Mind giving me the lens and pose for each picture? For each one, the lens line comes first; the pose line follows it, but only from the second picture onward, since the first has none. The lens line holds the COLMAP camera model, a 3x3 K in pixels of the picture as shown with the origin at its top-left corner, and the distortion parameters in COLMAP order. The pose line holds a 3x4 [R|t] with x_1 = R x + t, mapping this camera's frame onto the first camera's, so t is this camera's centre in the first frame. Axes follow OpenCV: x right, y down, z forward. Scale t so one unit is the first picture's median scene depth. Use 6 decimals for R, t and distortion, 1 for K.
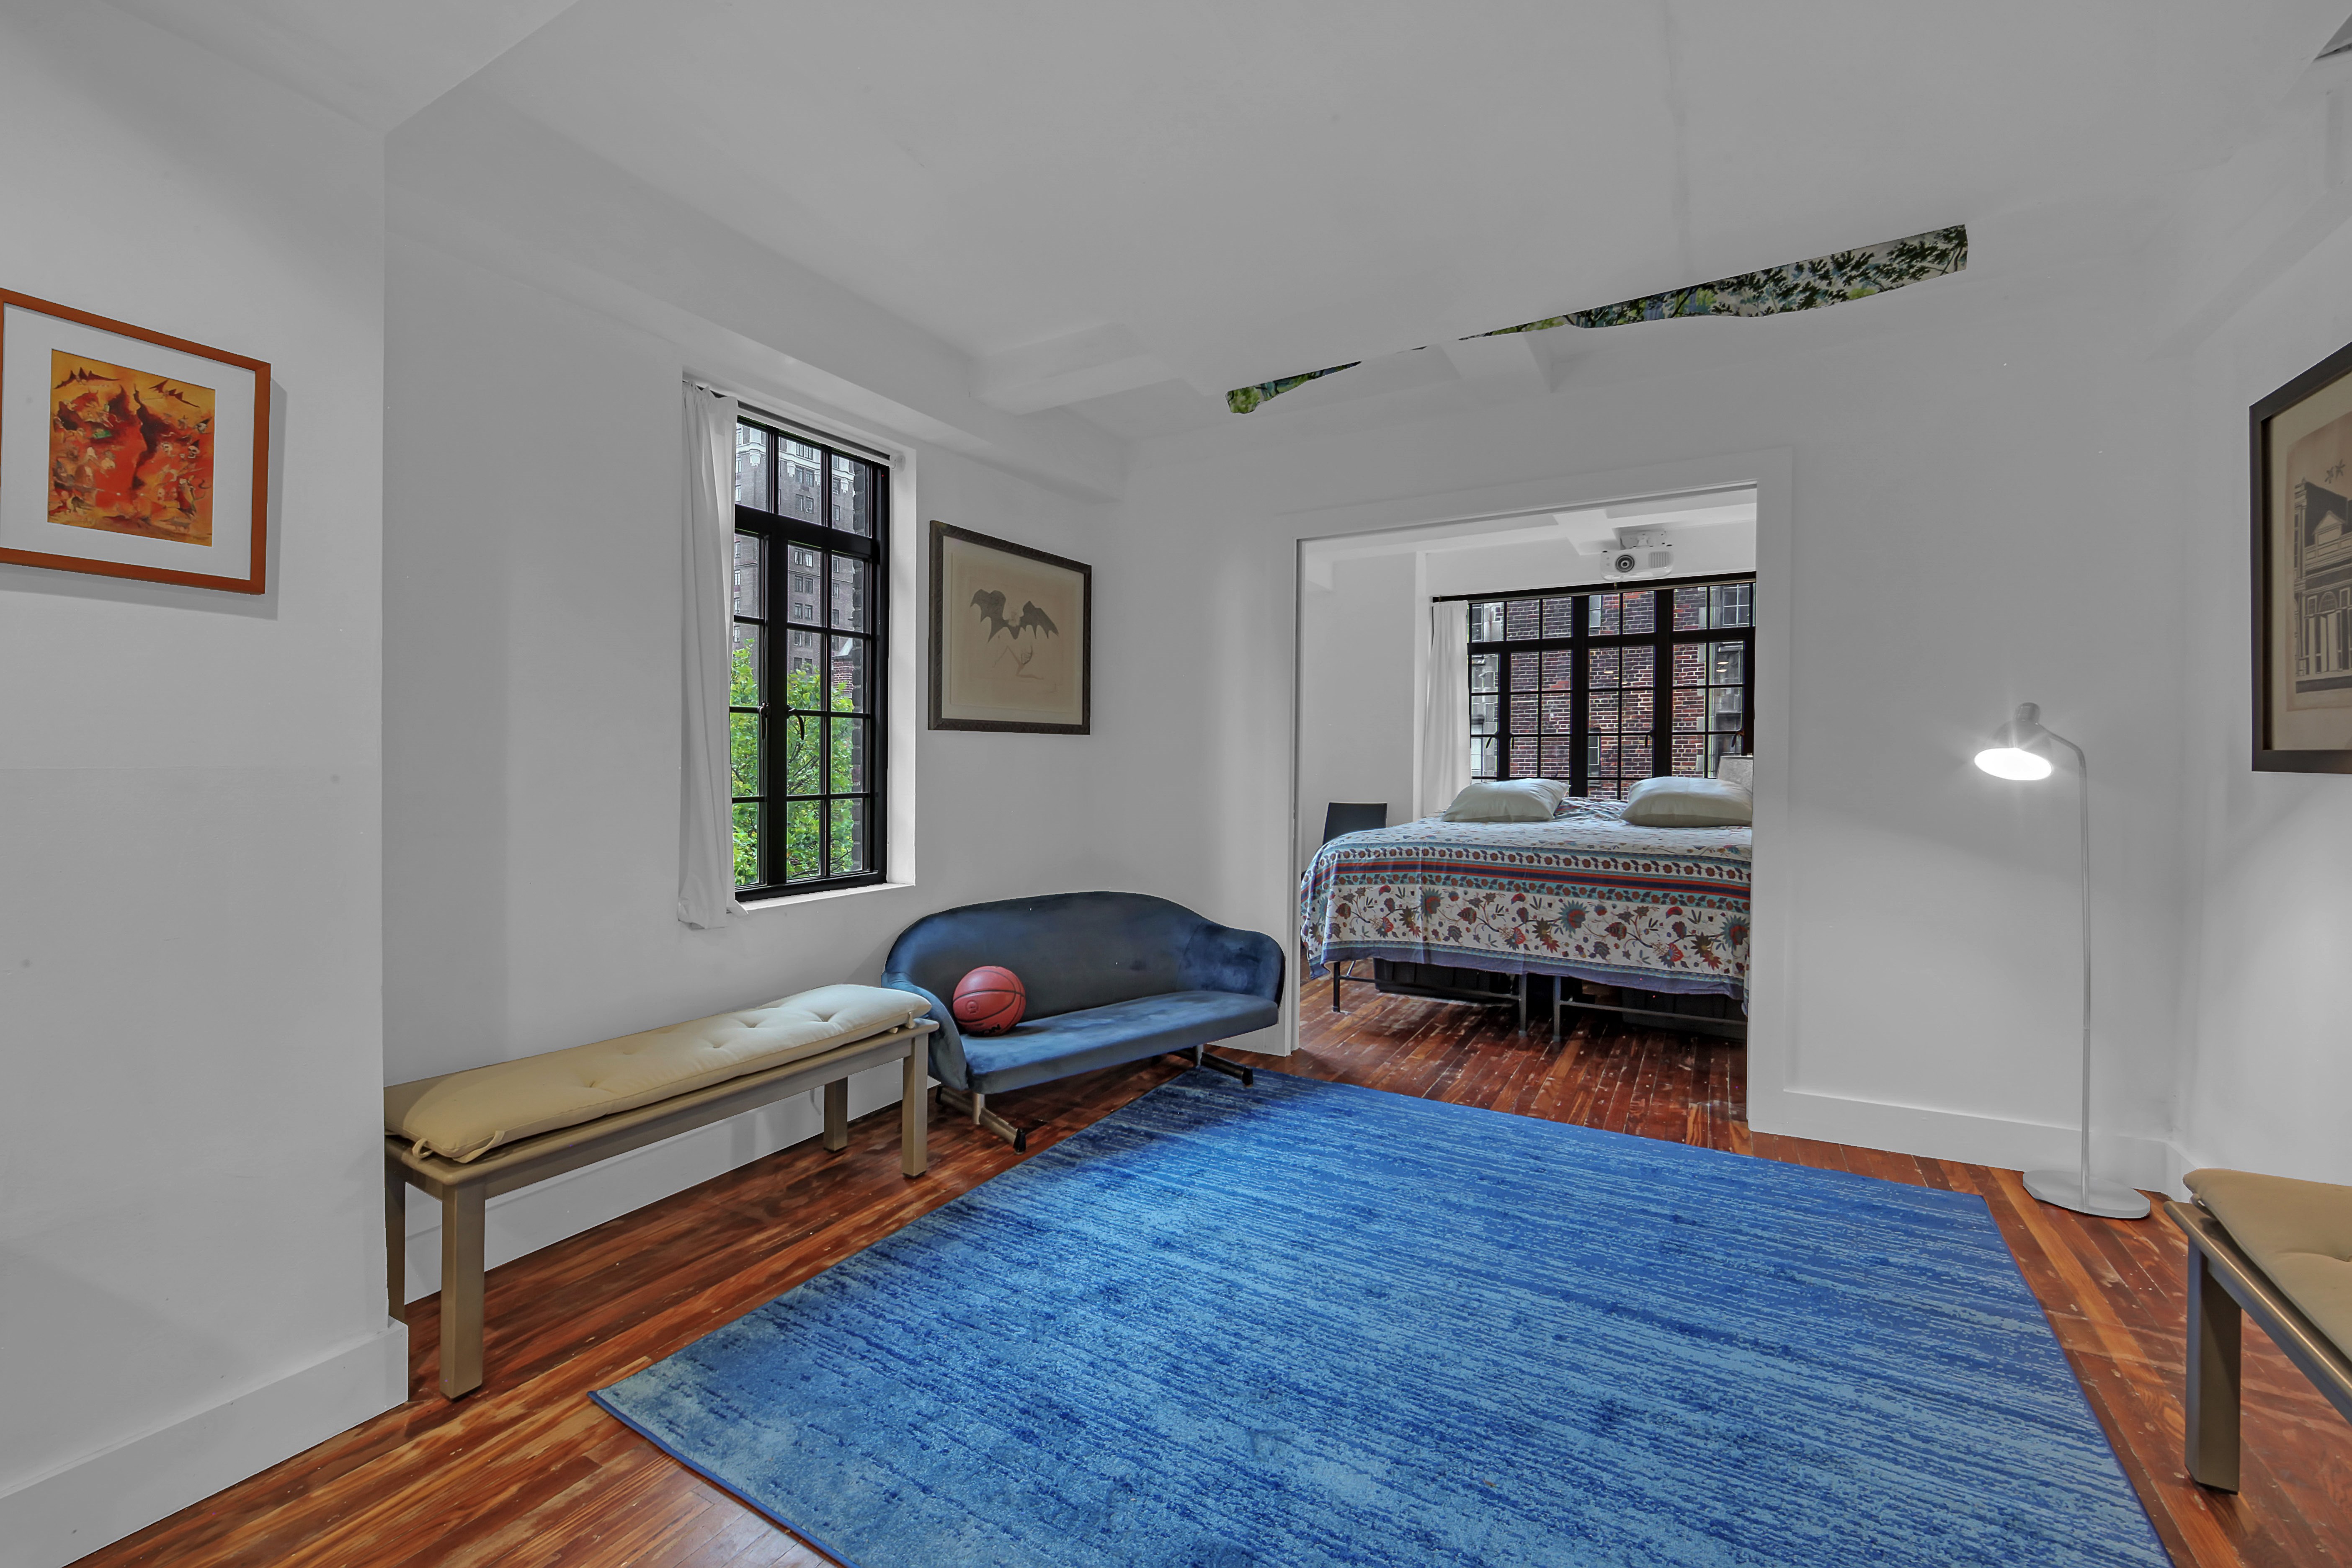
lens RADIAL K [[963.9, 0, 1146.1], [0, 963.9, 707.2], [0, 0, 1]] dist [-0.010121, 0.002293]
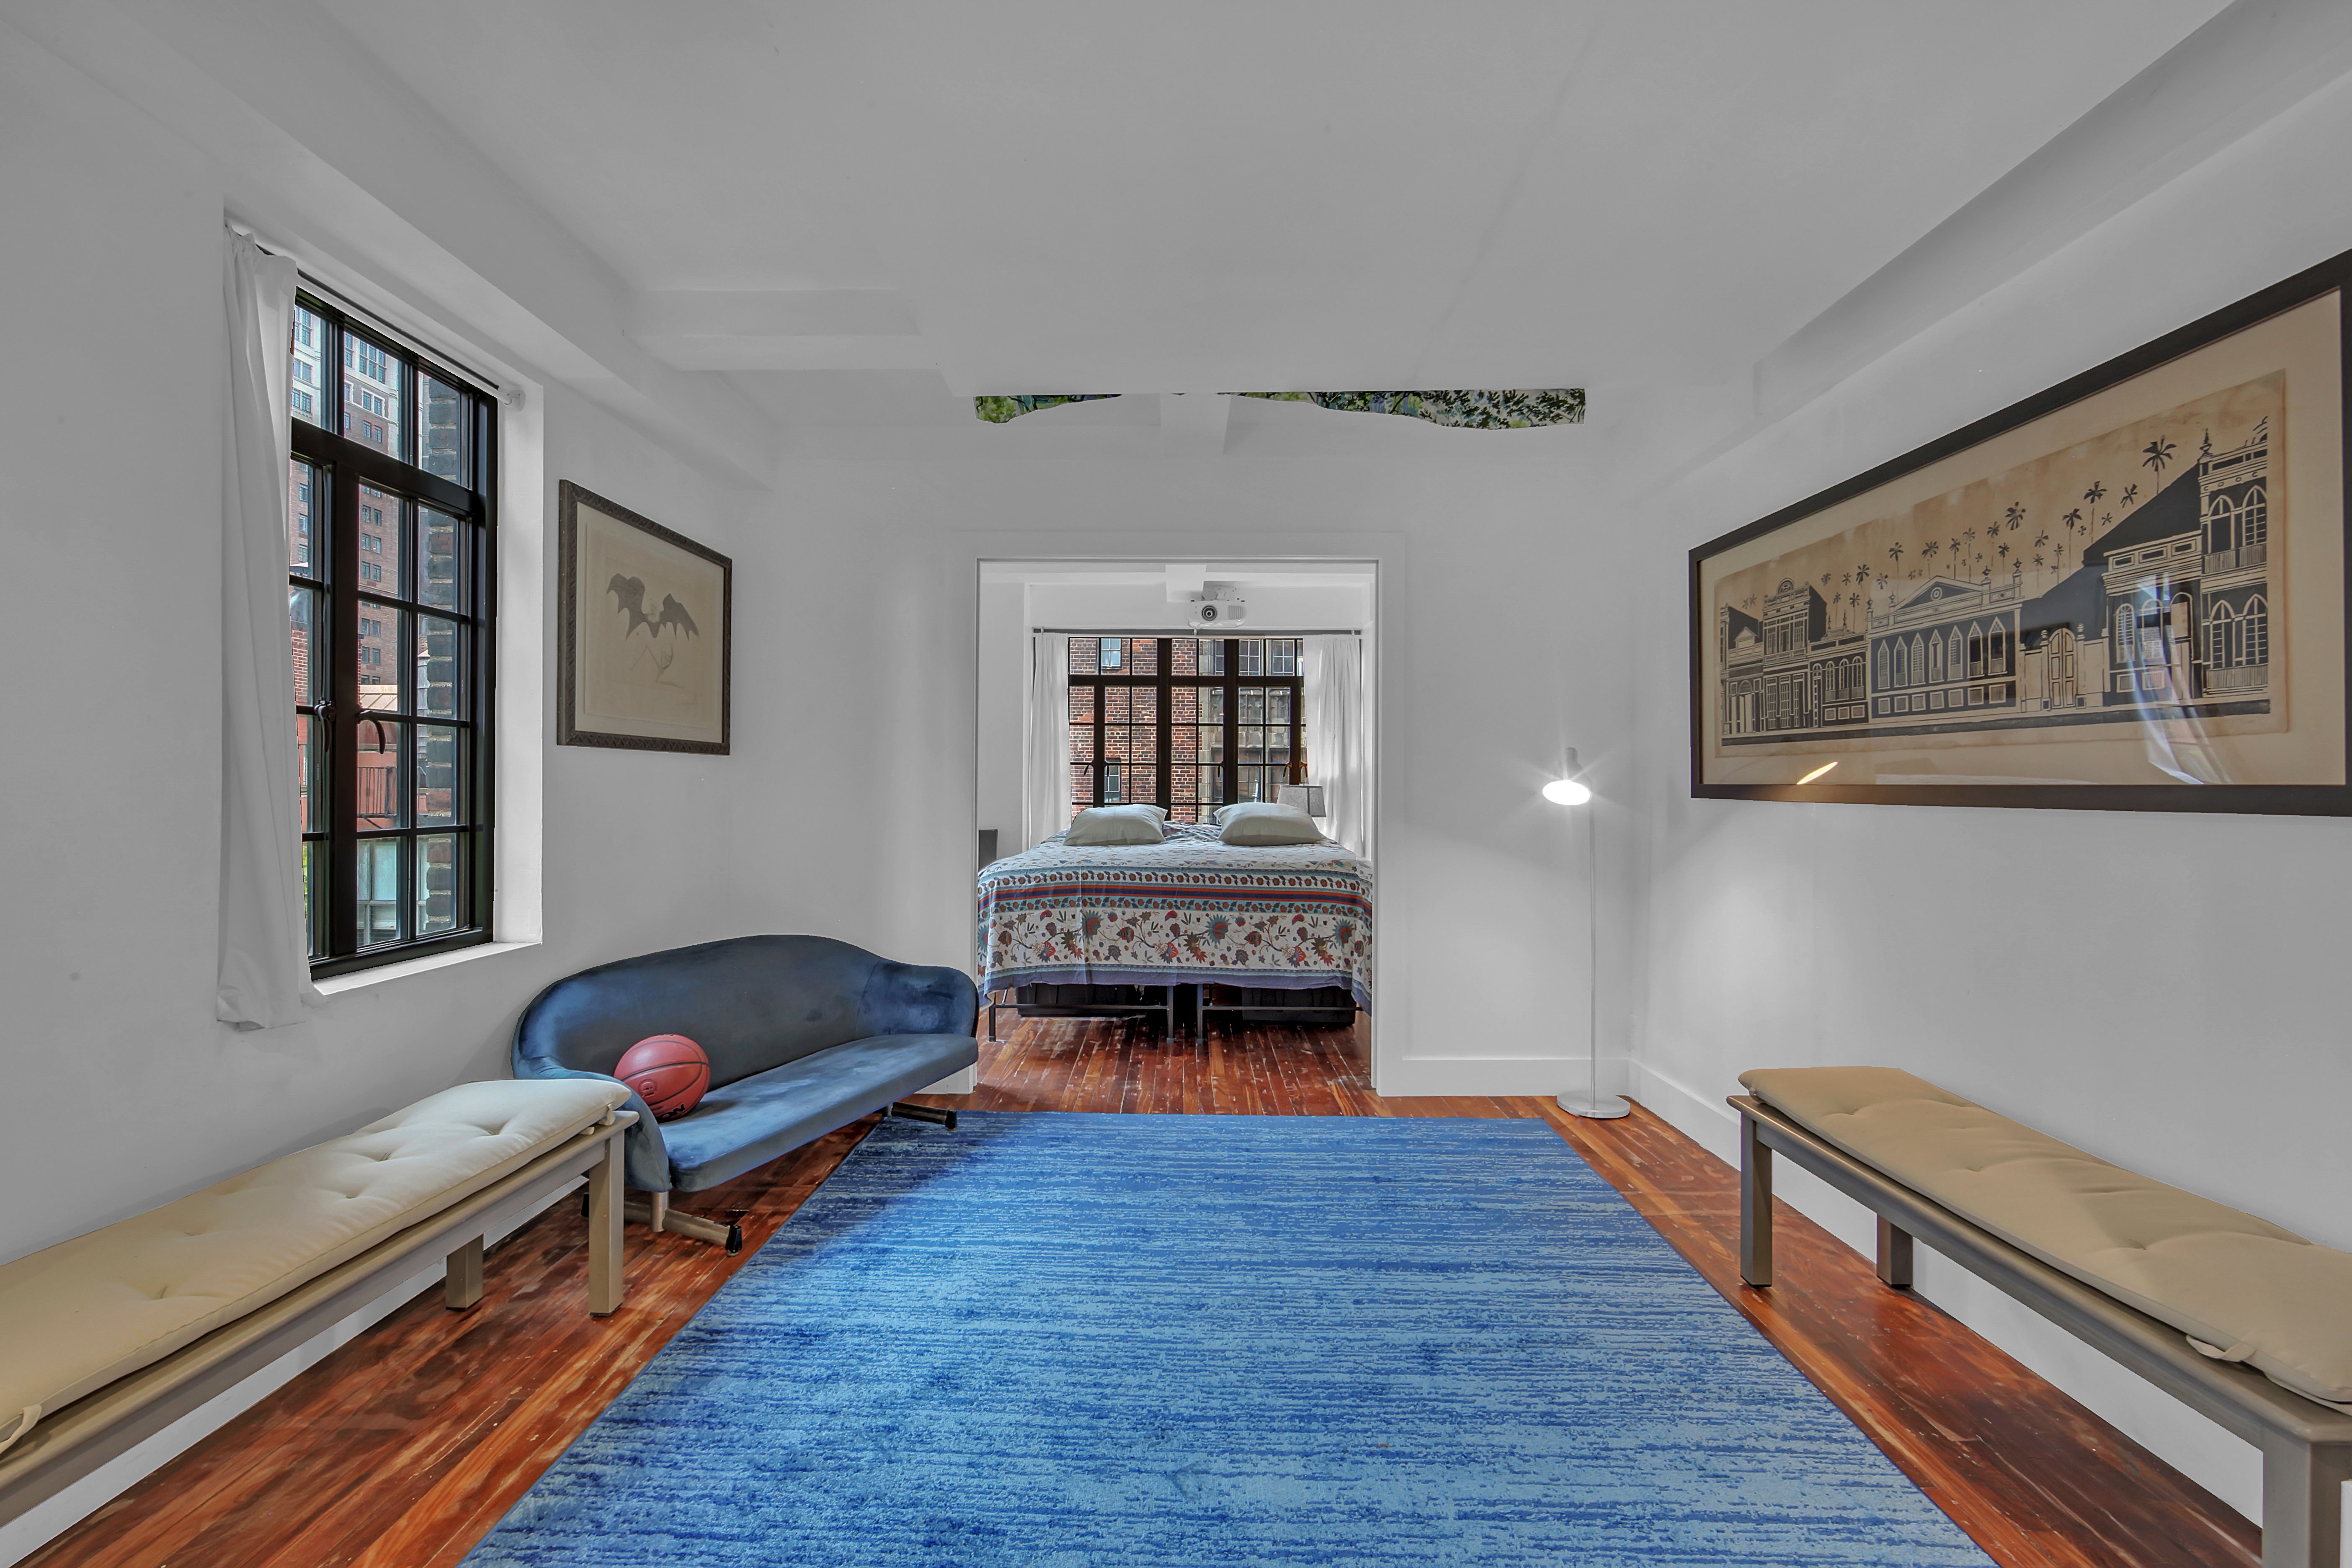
lens RADIAL K [[963.9, 0, 1167.6], [0, 963.9, 731.3], [0, 0, 1]] dist [-0.010121, 0.002293]
pose [[0.869324, 0.034193, 0.493058, -0.244417], [-0.033384, 0.999388, -0.010447, 0.005597], [-0.493114, -0.007378, 0.869934, 0.096475]]
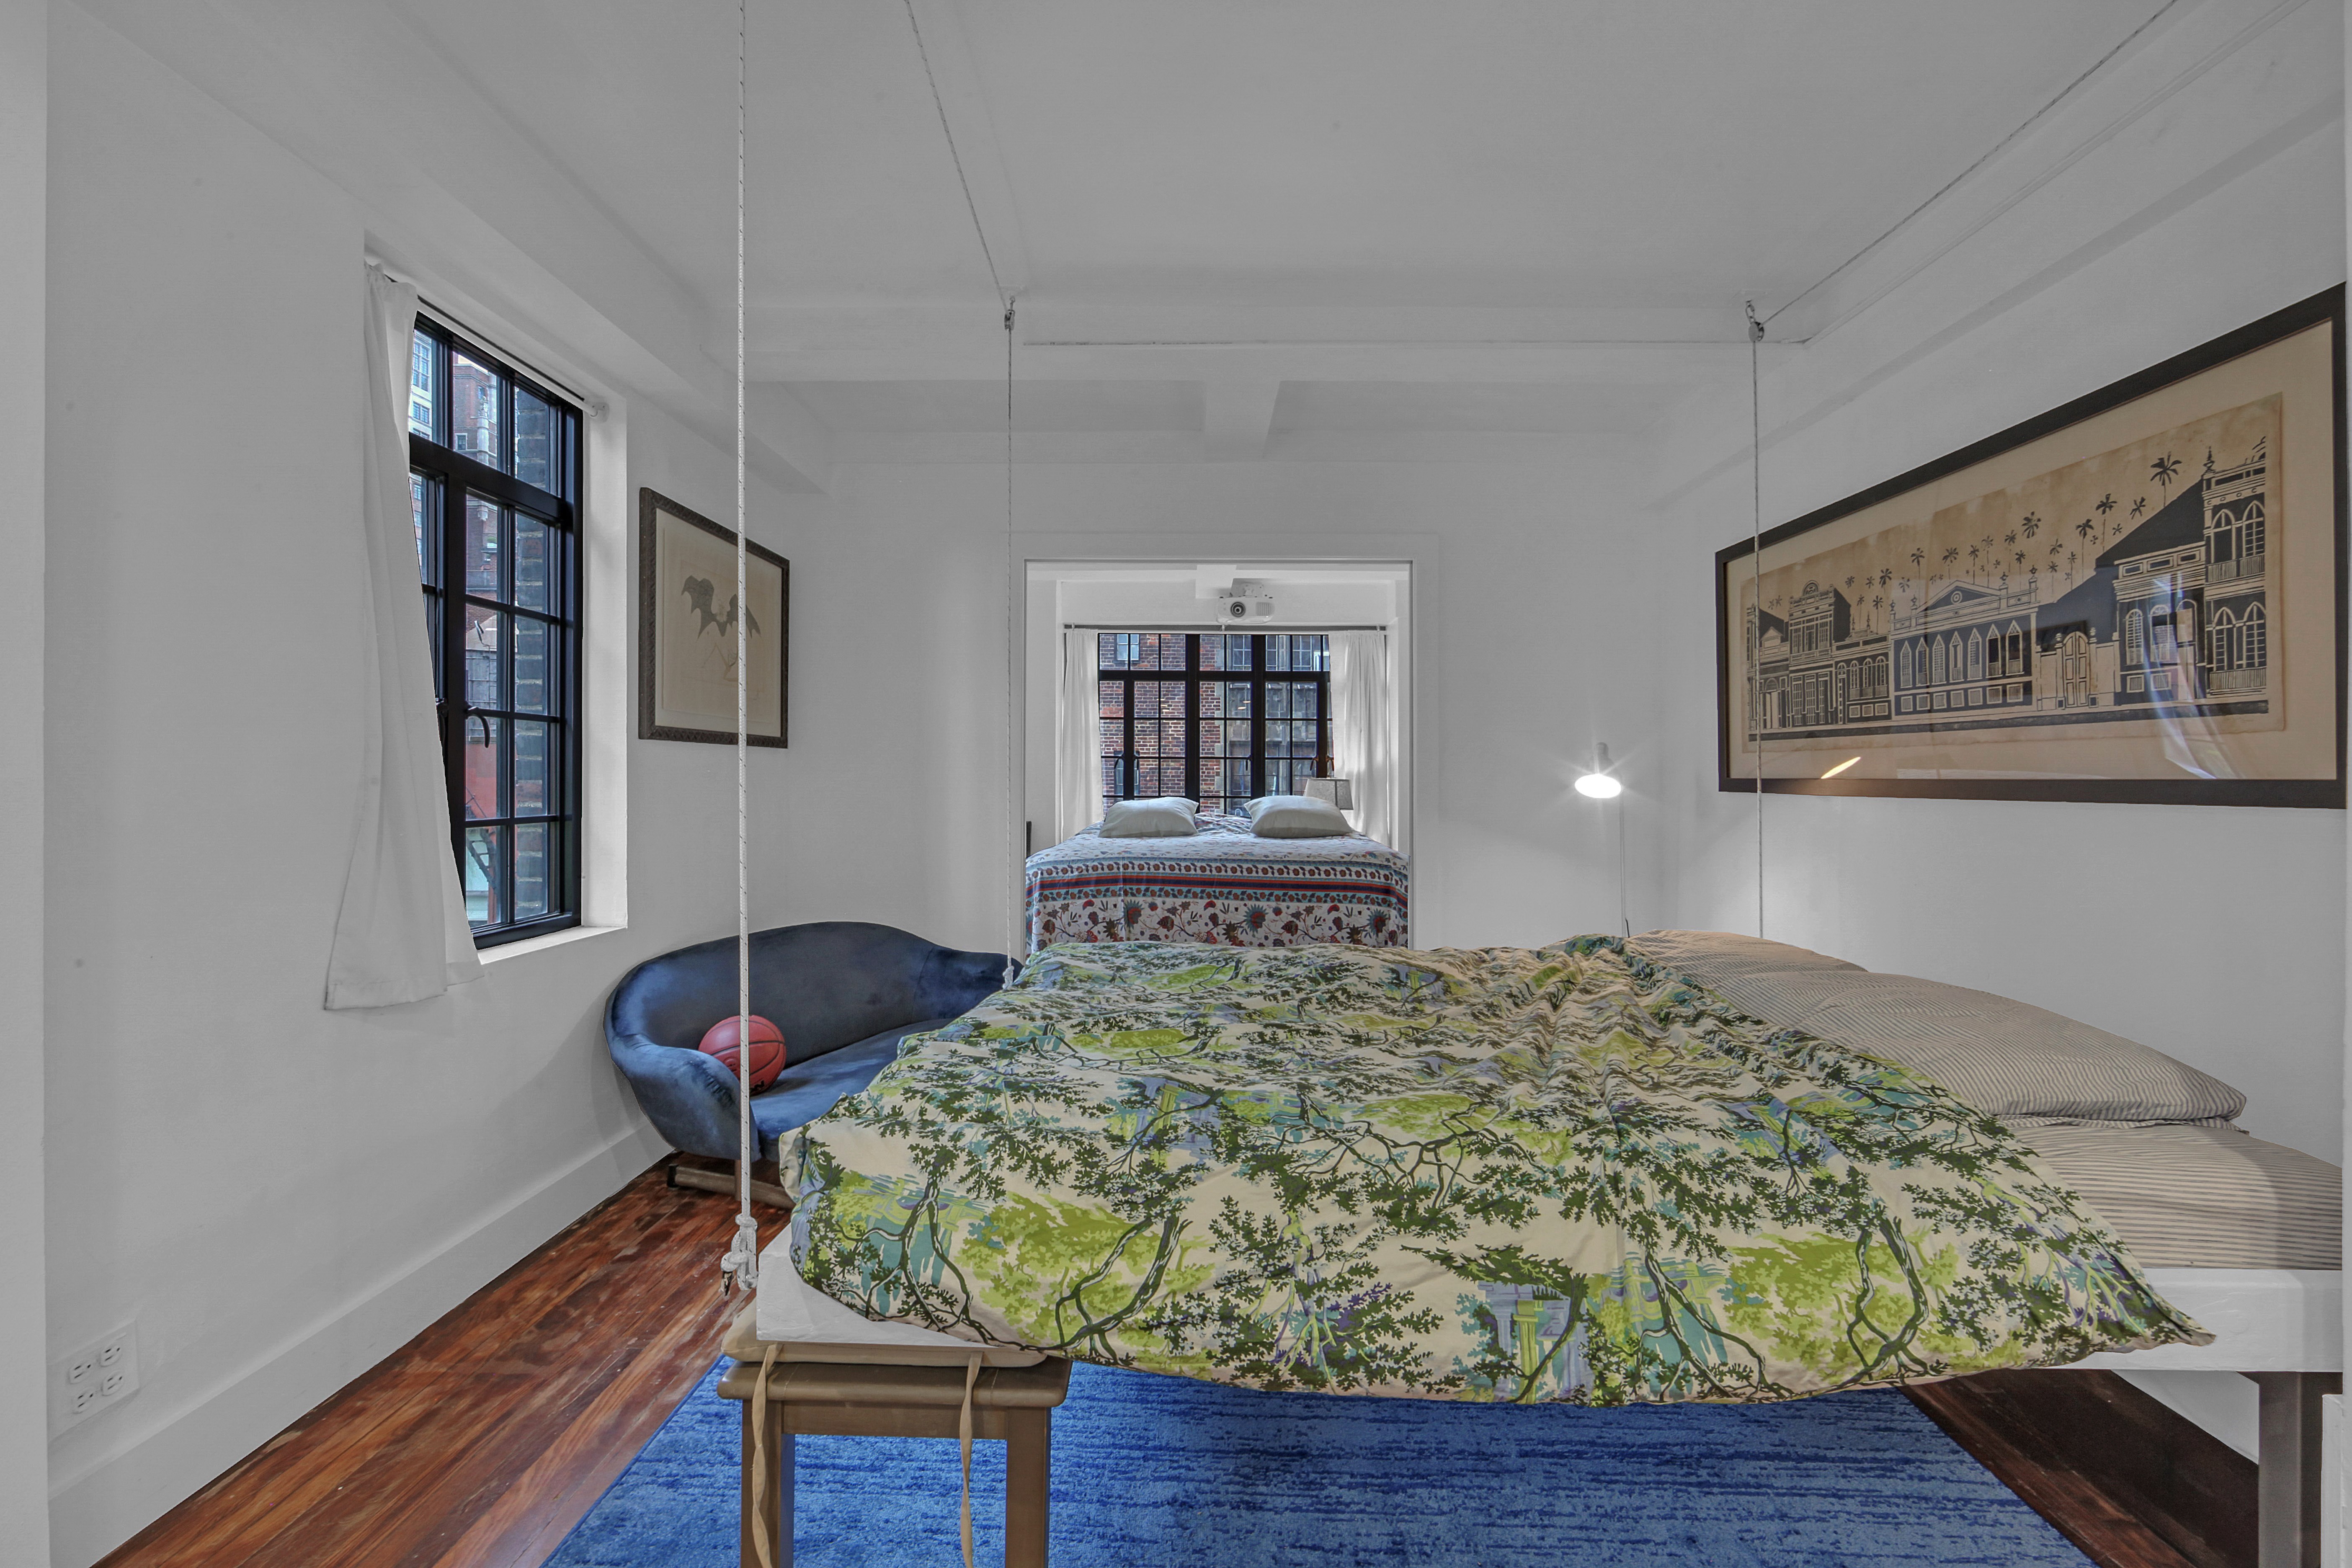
lens RADIAL K [[963.9, 0, 1175.9], [0, 963.9, 714.6], [0, 0, 1]] dist [-0.010121, 0.002293]
pose [[0.872555, 0.040637, 0.486822, -0.308329], [-0.034960, 0.999173, -0.020746, 0.005267], [-0.487263, 0.001083, 0.873255, 0.072726]]
